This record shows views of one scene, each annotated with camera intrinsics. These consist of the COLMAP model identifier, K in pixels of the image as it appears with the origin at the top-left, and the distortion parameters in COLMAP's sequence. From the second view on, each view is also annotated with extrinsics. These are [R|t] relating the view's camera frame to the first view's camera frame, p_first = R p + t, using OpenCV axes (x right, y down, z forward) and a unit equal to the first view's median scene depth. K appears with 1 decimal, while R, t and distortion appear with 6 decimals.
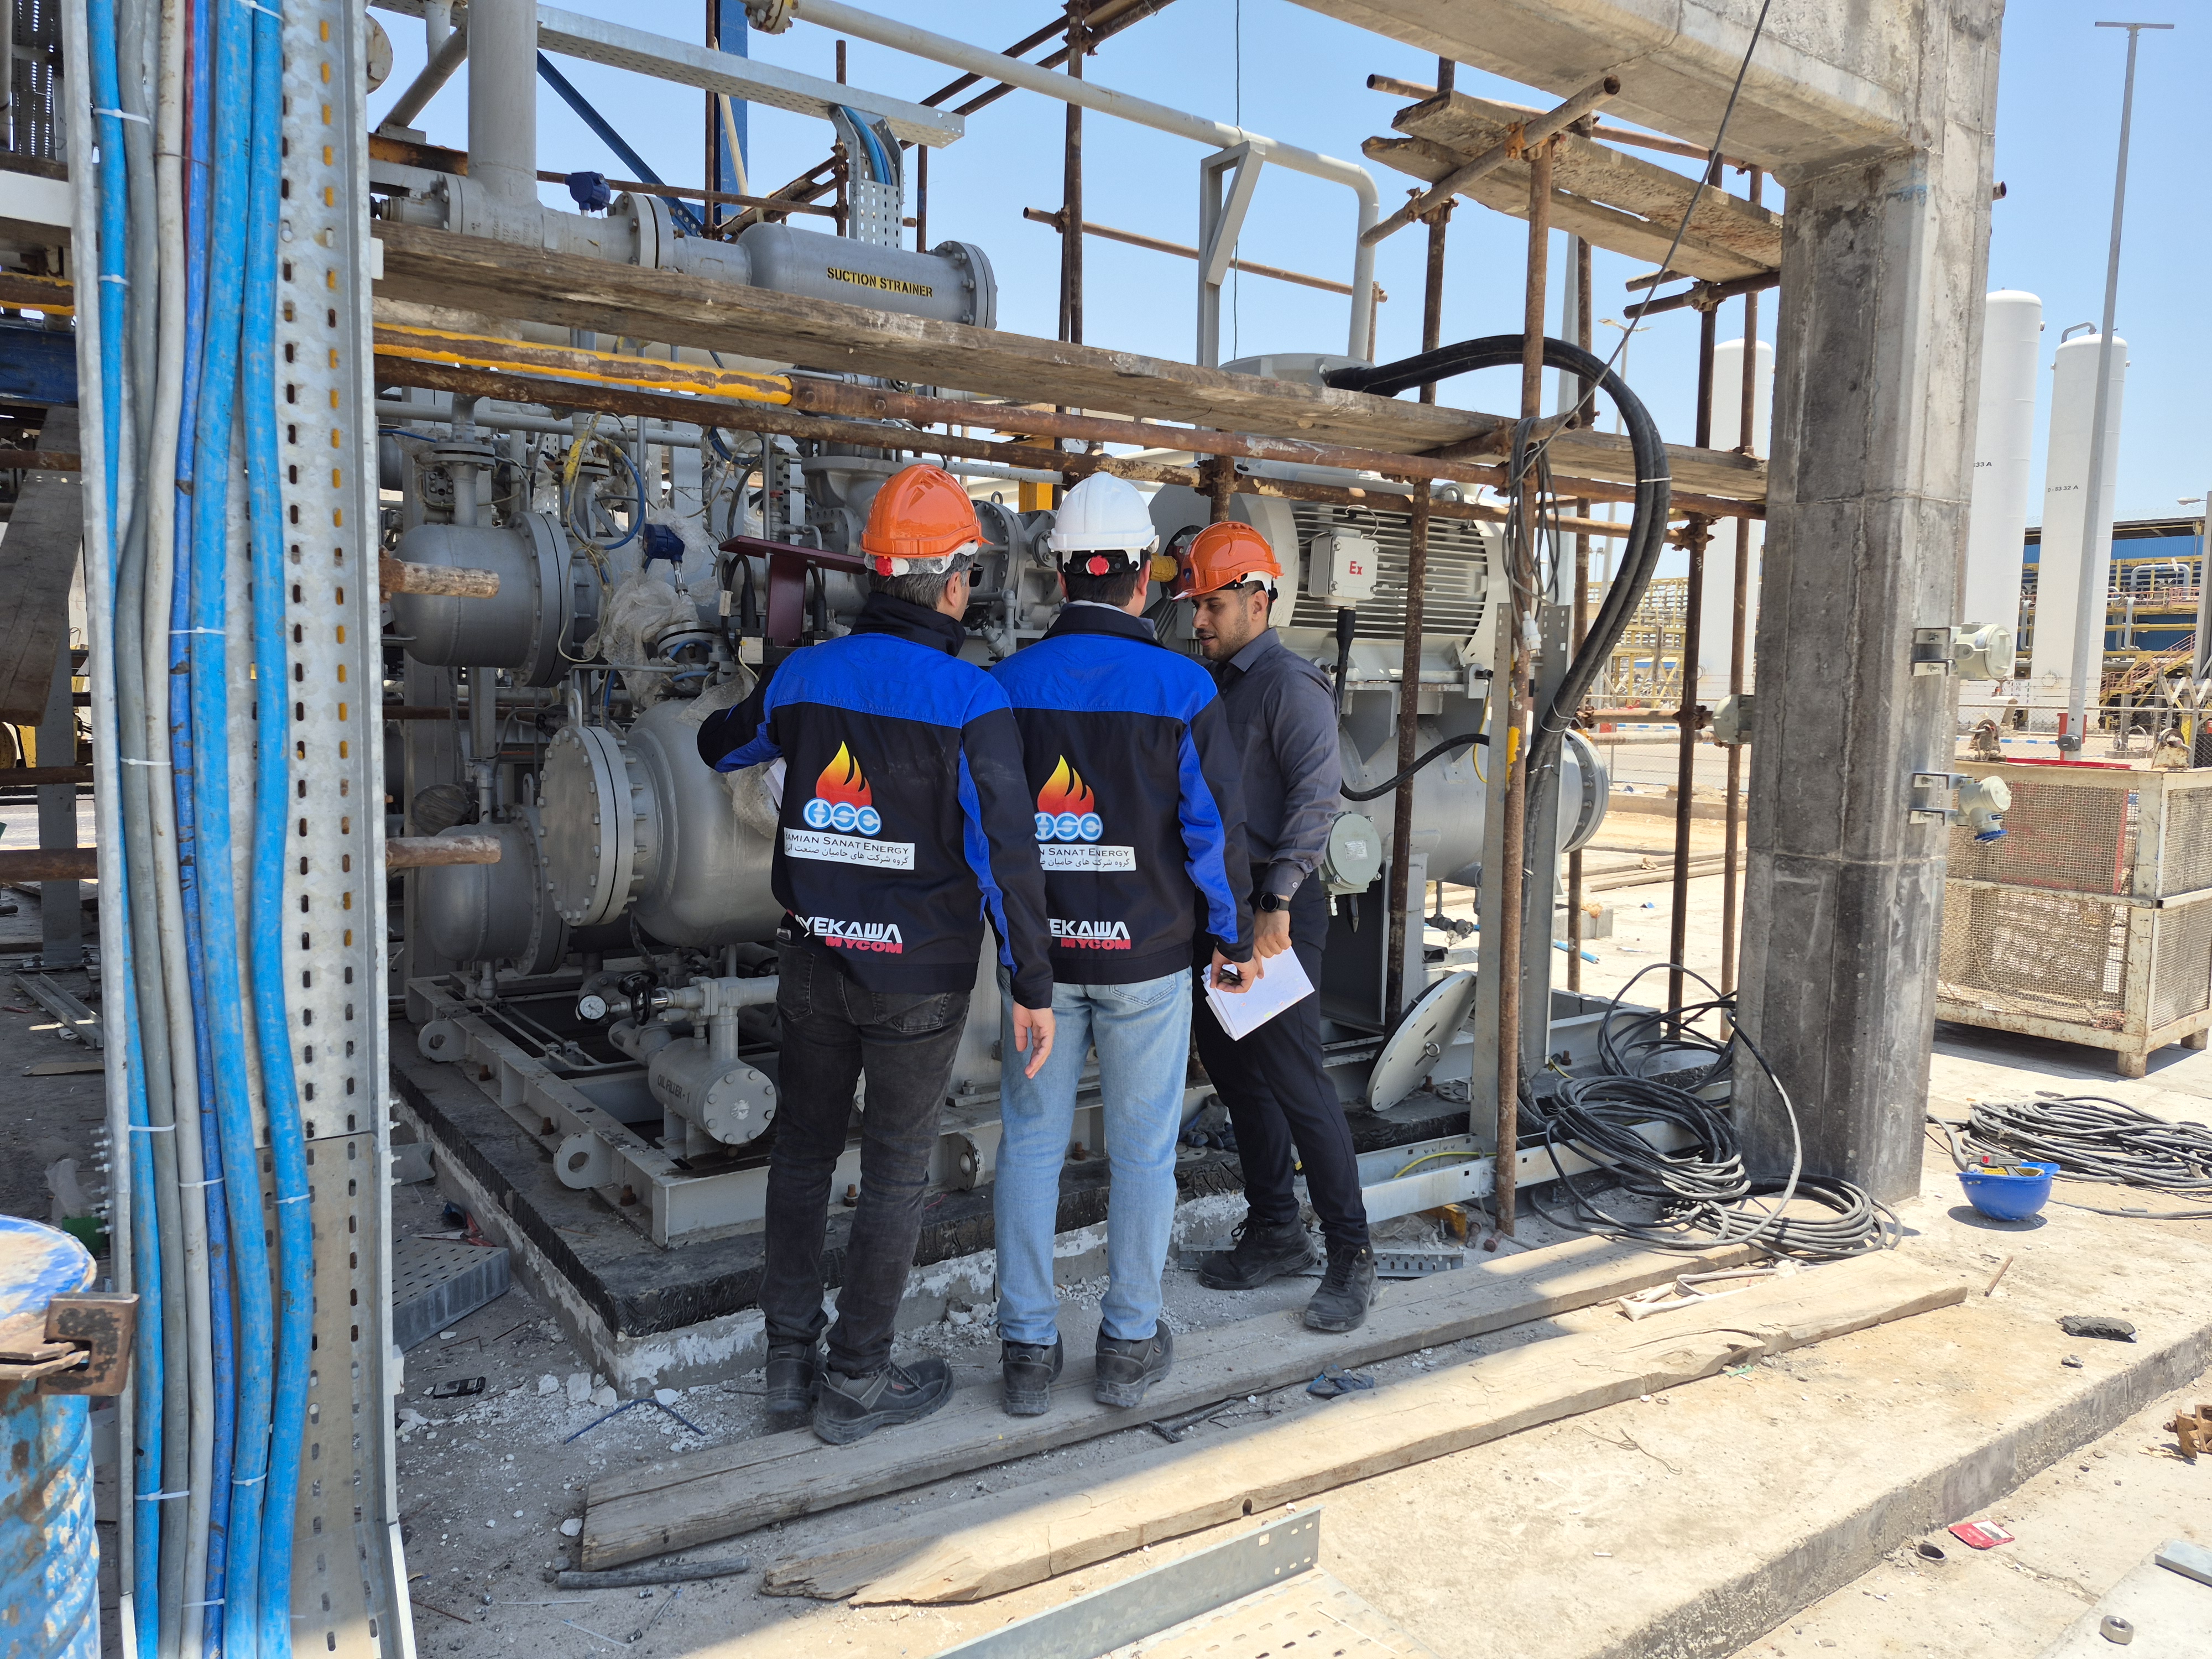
lens RADIAL K [[1512.7, 0, 1057.7], [0, 1512.7, 758.6], [0, 0, 1]] dist [0.003133, 0.000564]
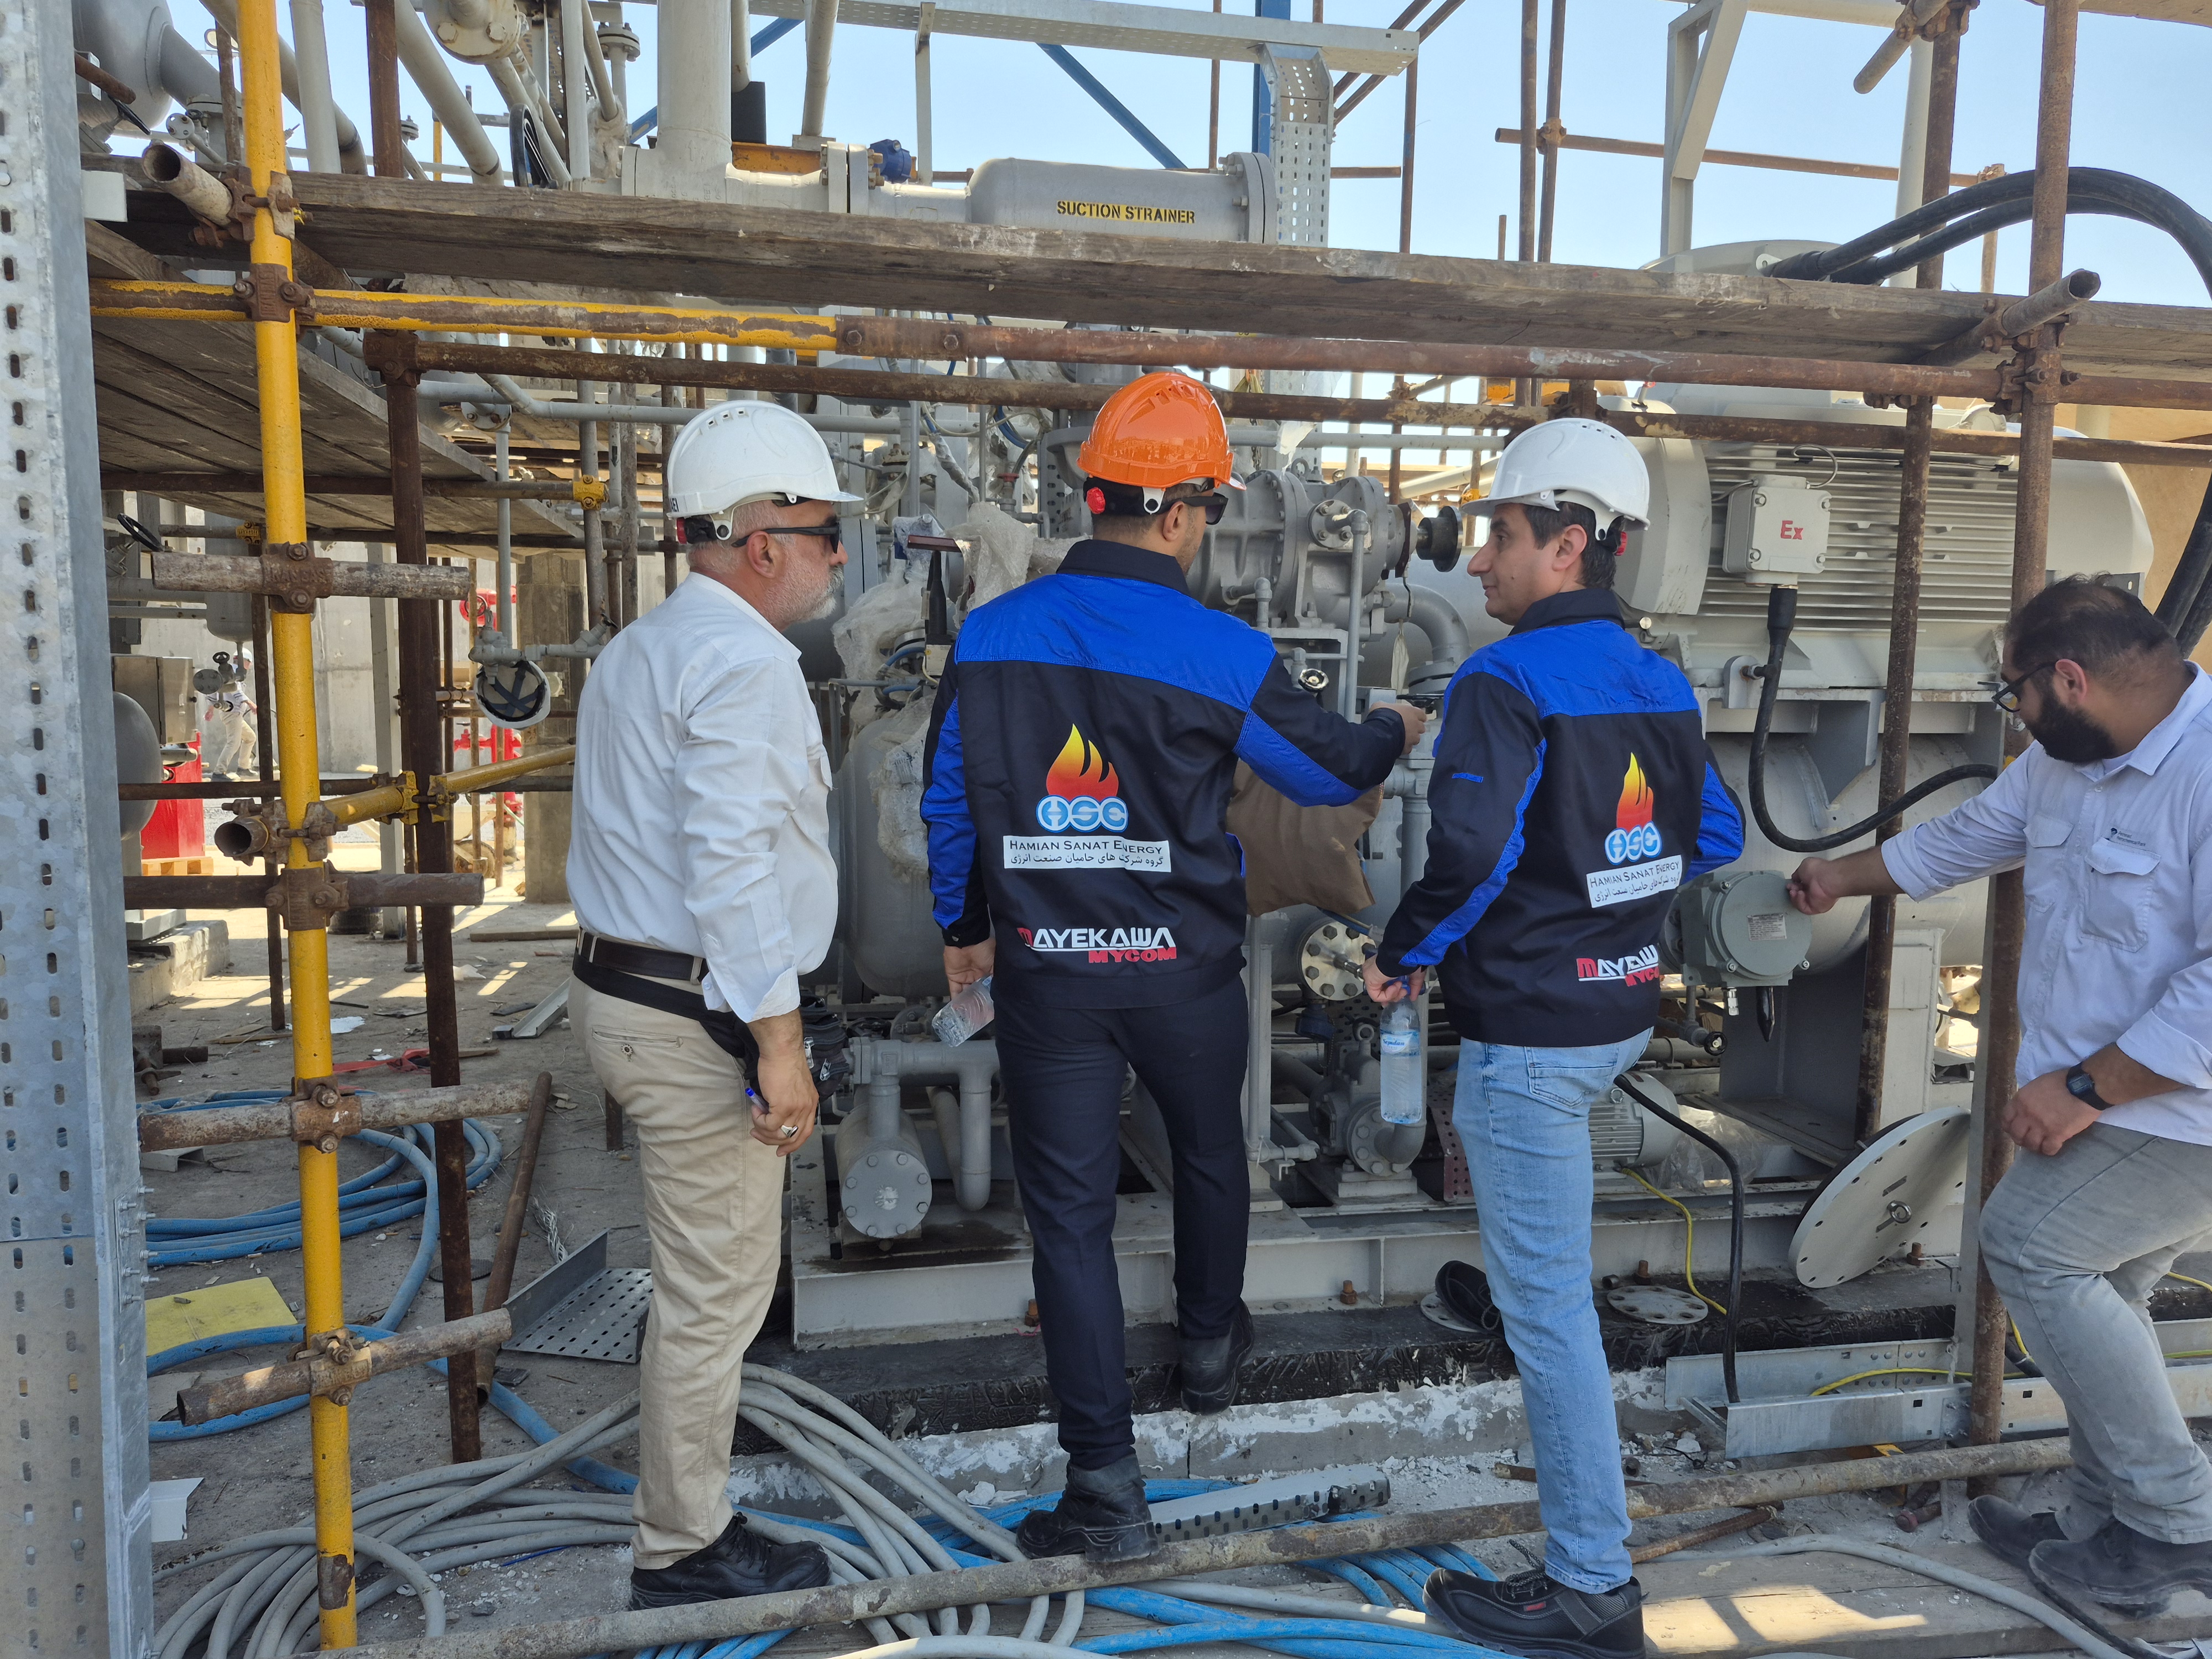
lens RADIAL K [[1560.5, 0, 1107.0], [0, 1560.5, 771.9], [0, 0, 1]] dist [-0.000751, -0.001470]
pose [[0.922145, 0.015710, -0.386525, 0.200478], [-0.014291, 0.999876, 0.006544, -0.011839], [0.386580, -0.000511, 0.922256, 0.204889]]
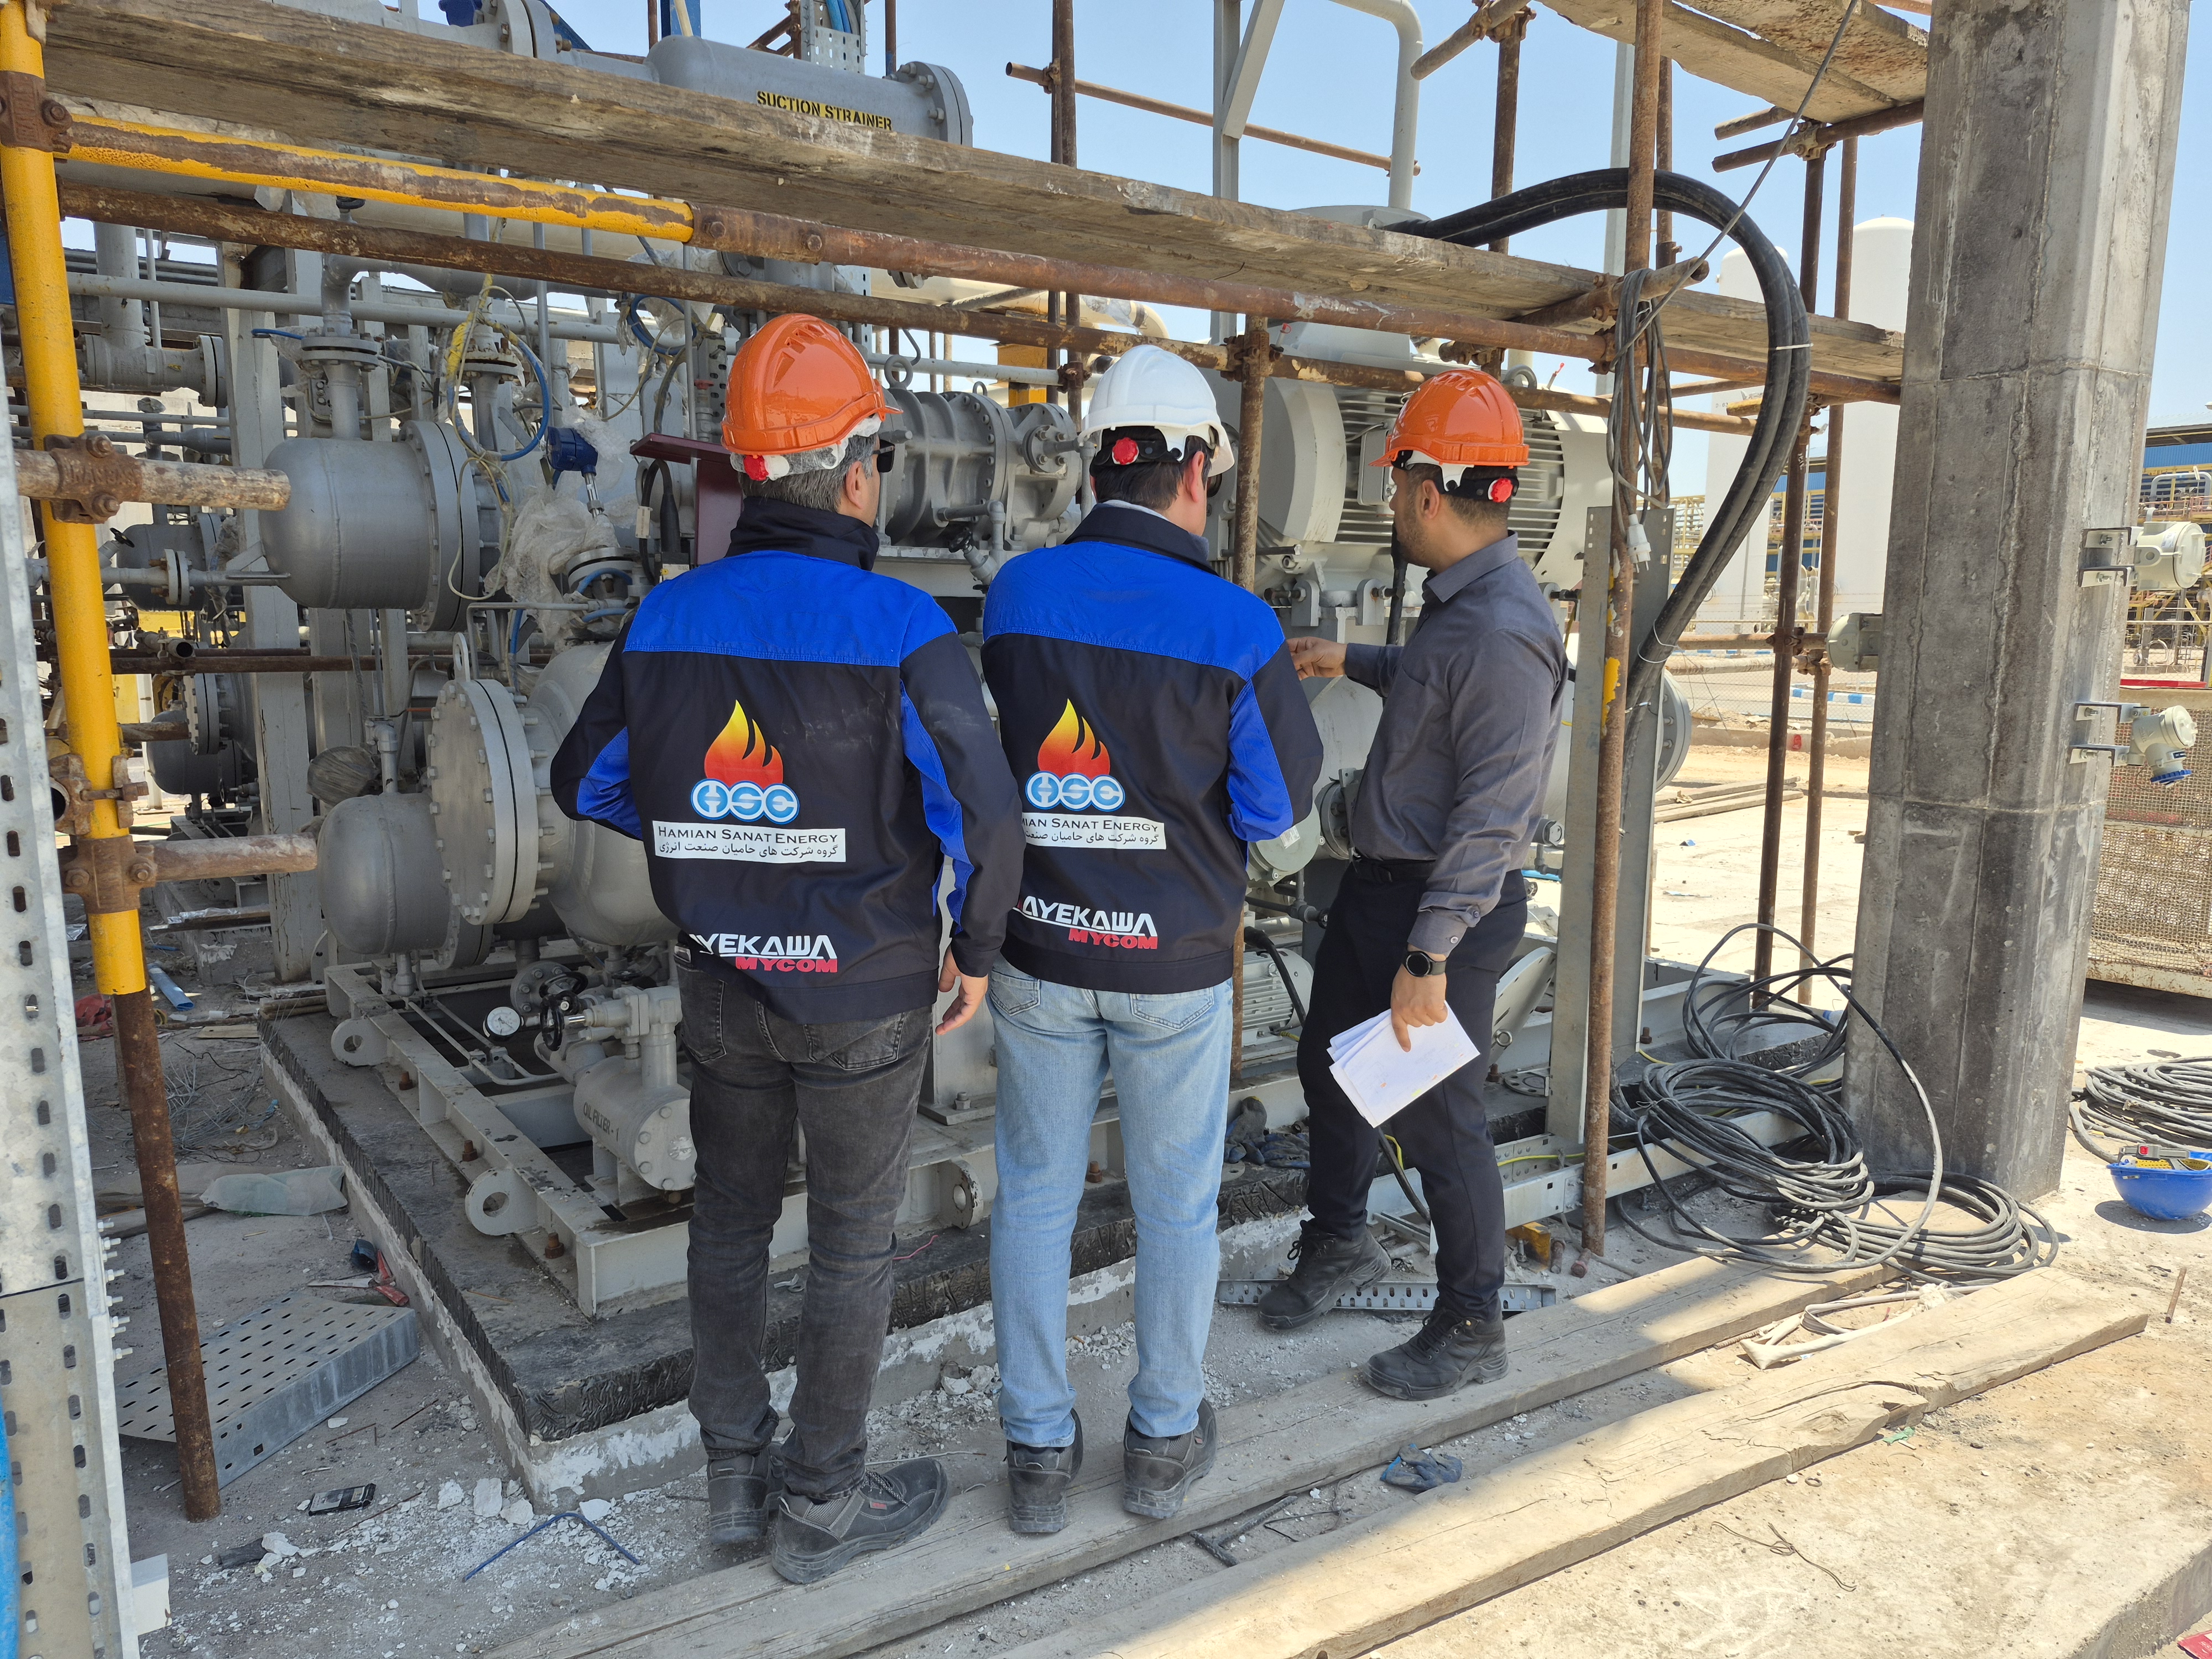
lens RADIAL K [[1535.7, 0, 1077.2], [0, 1535.7, 827.6], [0, 0, 1]] dist [0.006579, -0.001308]
pose [[0.999730, -0.020190, 0.011488, -0.001685], [0.019120, 0.996056, 0.086639, -0.006823], [-0.013192, -0.086396, 0.996174, 0.157990]]
